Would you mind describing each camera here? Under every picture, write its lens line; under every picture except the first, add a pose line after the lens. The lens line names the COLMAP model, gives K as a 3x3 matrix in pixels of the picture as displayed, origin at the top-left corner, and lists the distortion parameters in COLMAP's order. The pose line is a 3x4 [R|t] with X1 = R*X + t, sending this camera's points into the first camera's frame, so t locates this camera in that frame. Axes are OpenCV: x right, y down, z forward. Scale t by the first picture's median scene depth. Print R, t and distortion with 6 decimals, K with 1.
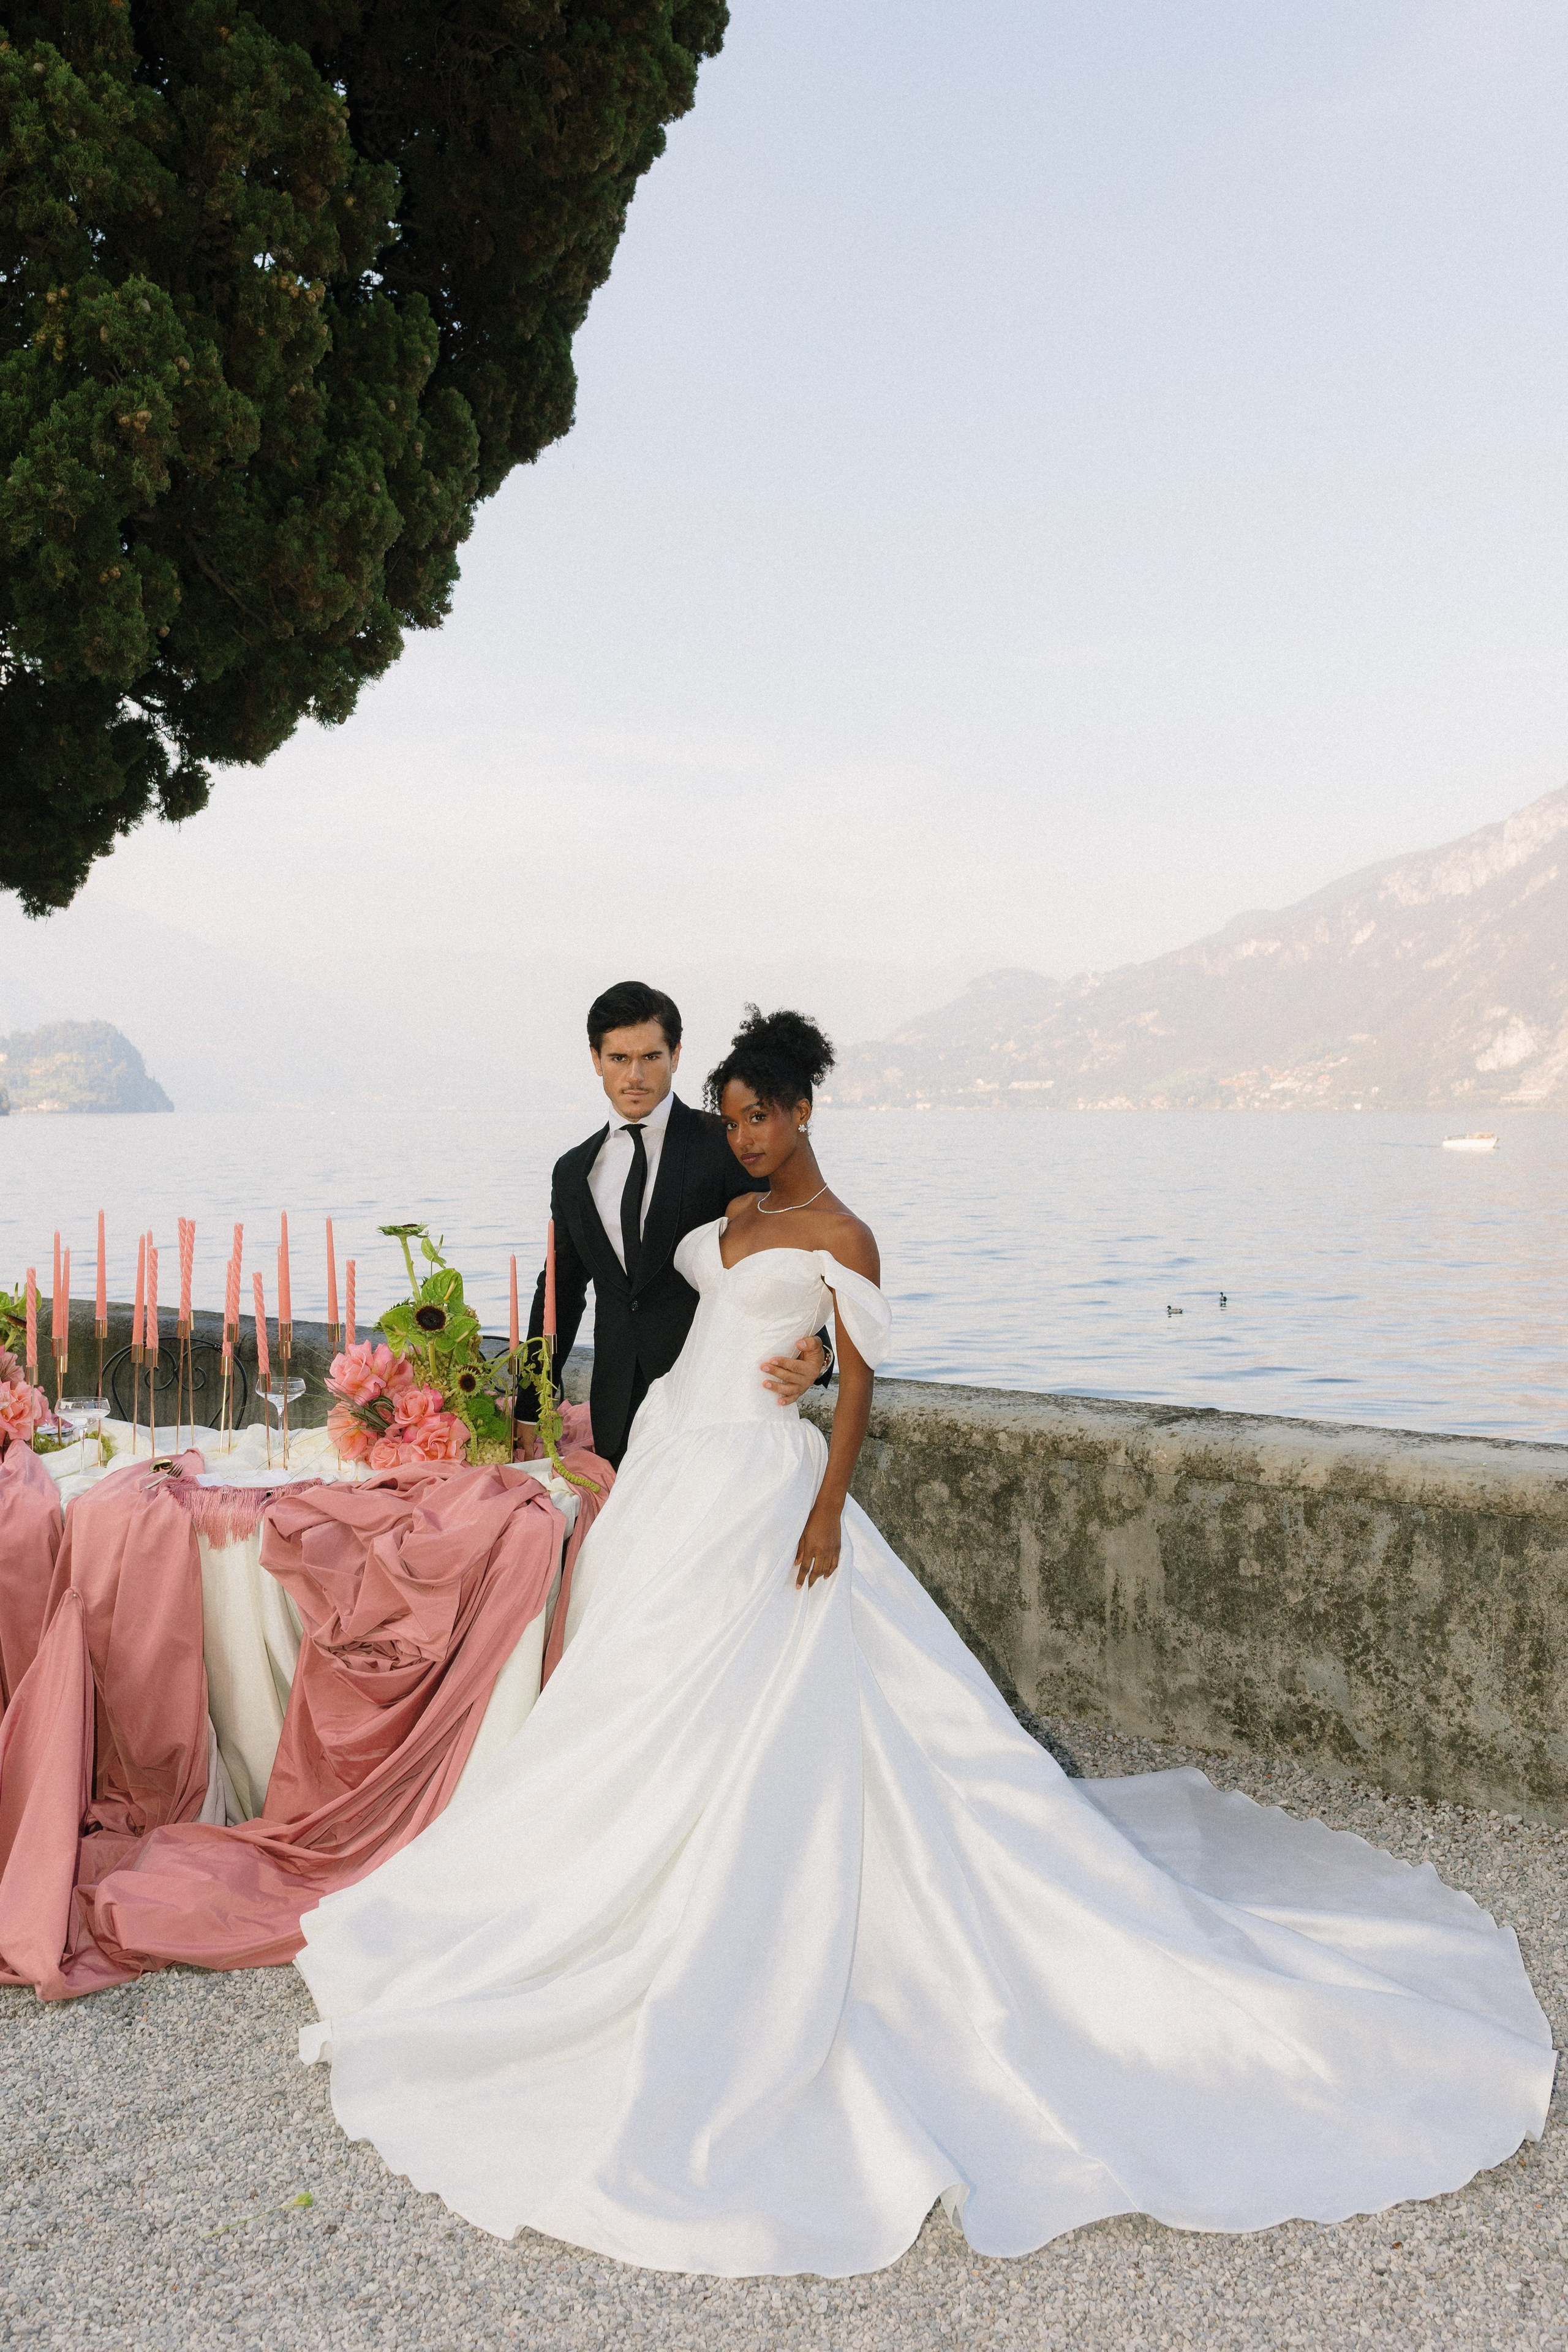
lens RADIAL K [[2229.5, 0, 790.6], [0, 2229.5, 1170.9], [0, 0, 1]] dist [0.001203, 0.000000]
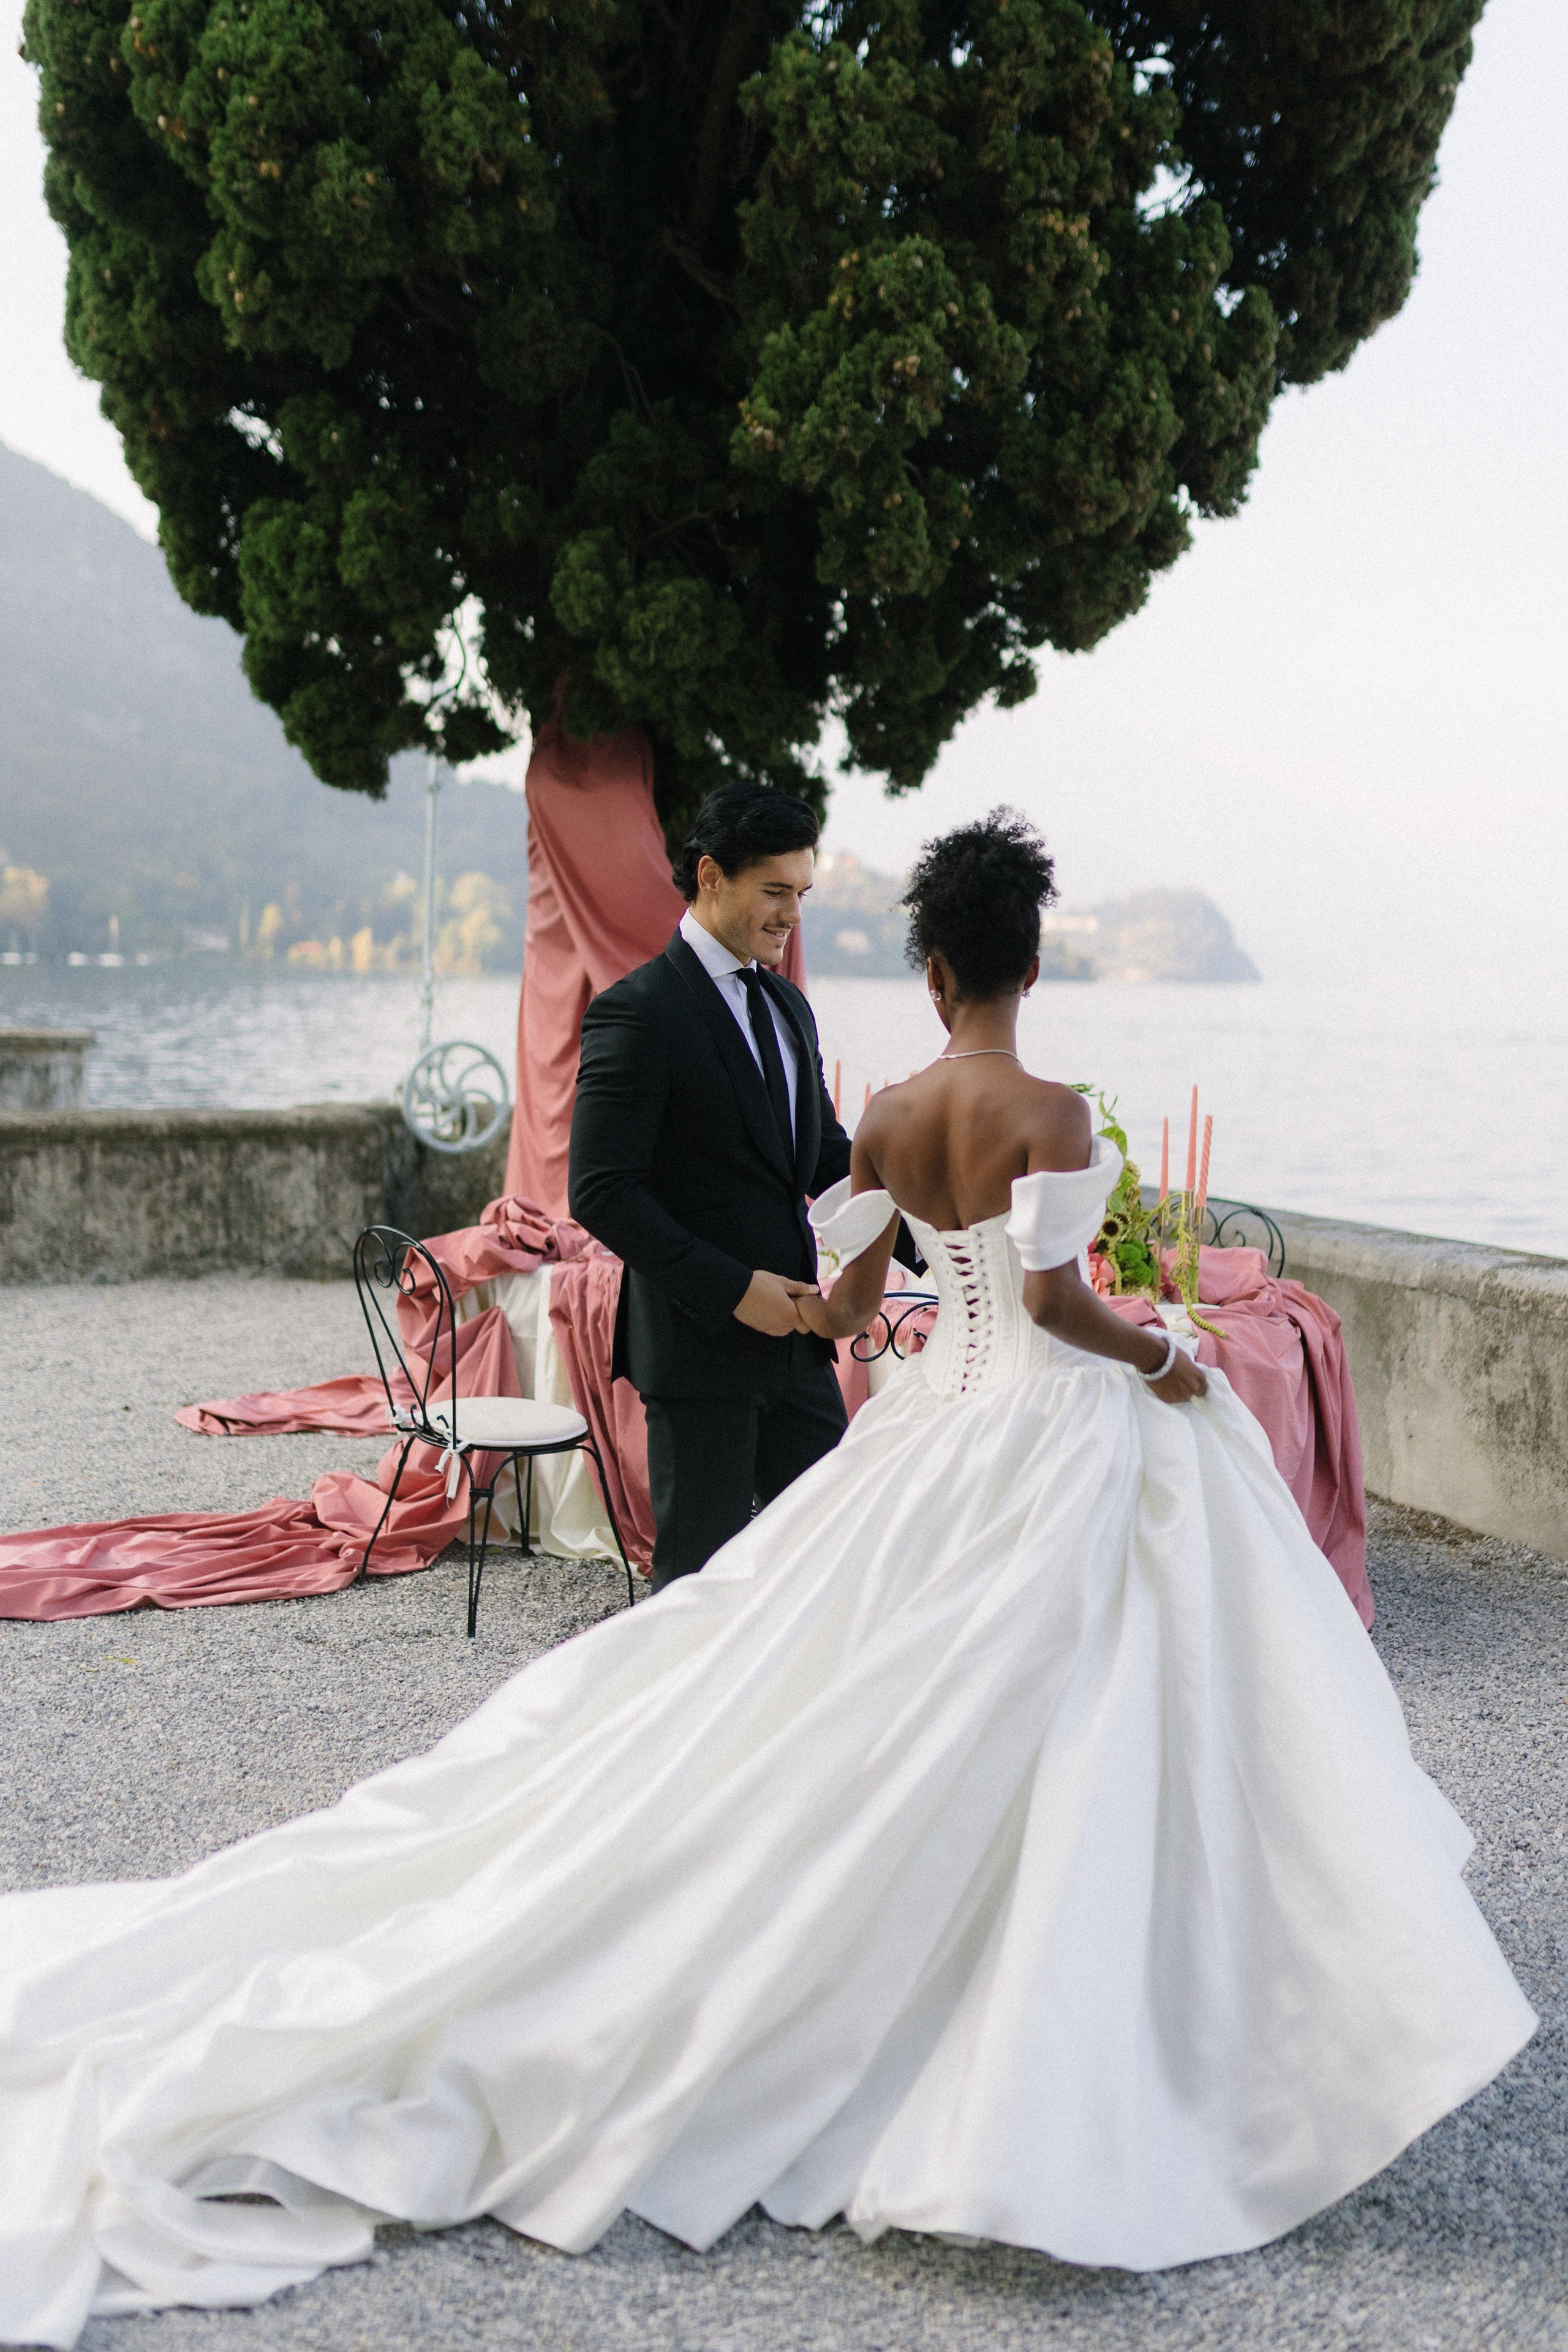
lens RADIAL K [[2390.4, 0, 797.6], [0, 2390.4, 1122.4], [0, 0, 1]] dist [0.000297, 0.000000]
pose [[0.894584, 0.053798, -0.443650, 0.205488], [-0.040342, 0.998396, 0.039723, 0.001498], [0.445075, -0.017638, 0.895320, -0.112980]]
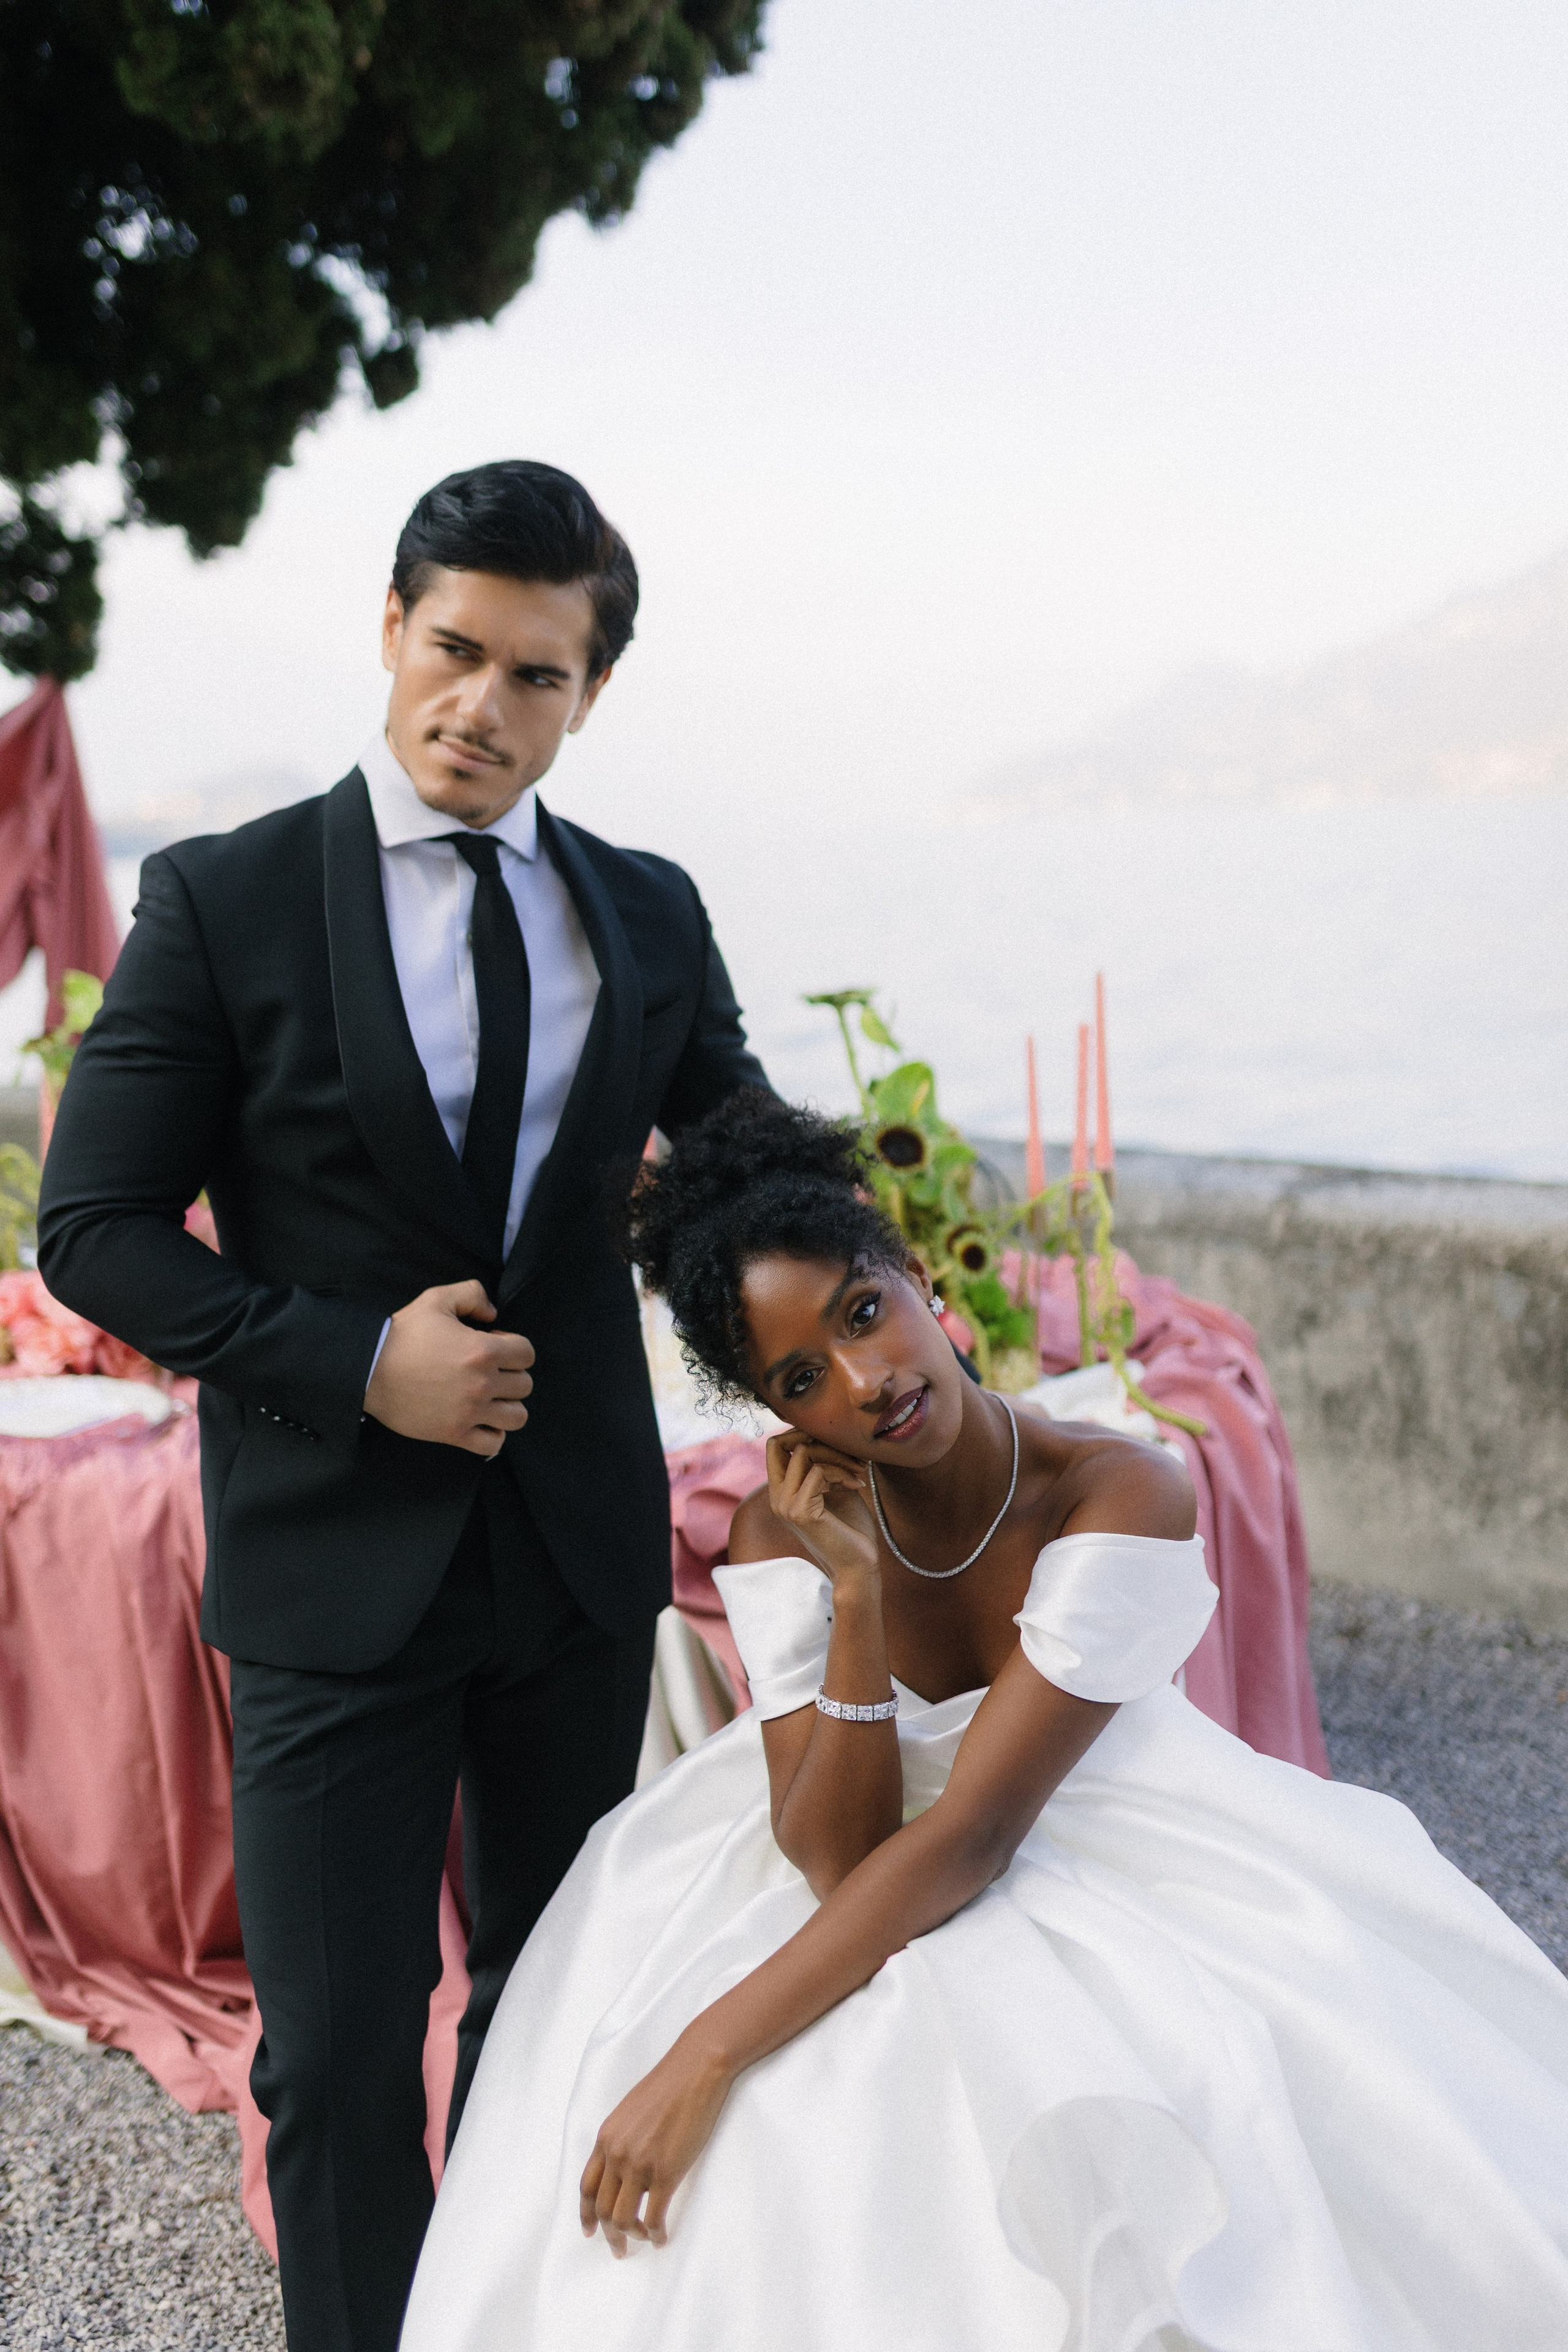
lens RADIAL K [[2229.5, 0, 781.9], [0, 2229.5, 1171.8], [0, 0, 1]] dist [0.001203, 0.000000]
pose [[0.995181, -0.033652, -0.092099, -0.120641], [0.045107, 0.991096, 0.125279, -0.001835], [0.087063, -0.128829, 0.987838, 0.362896]]
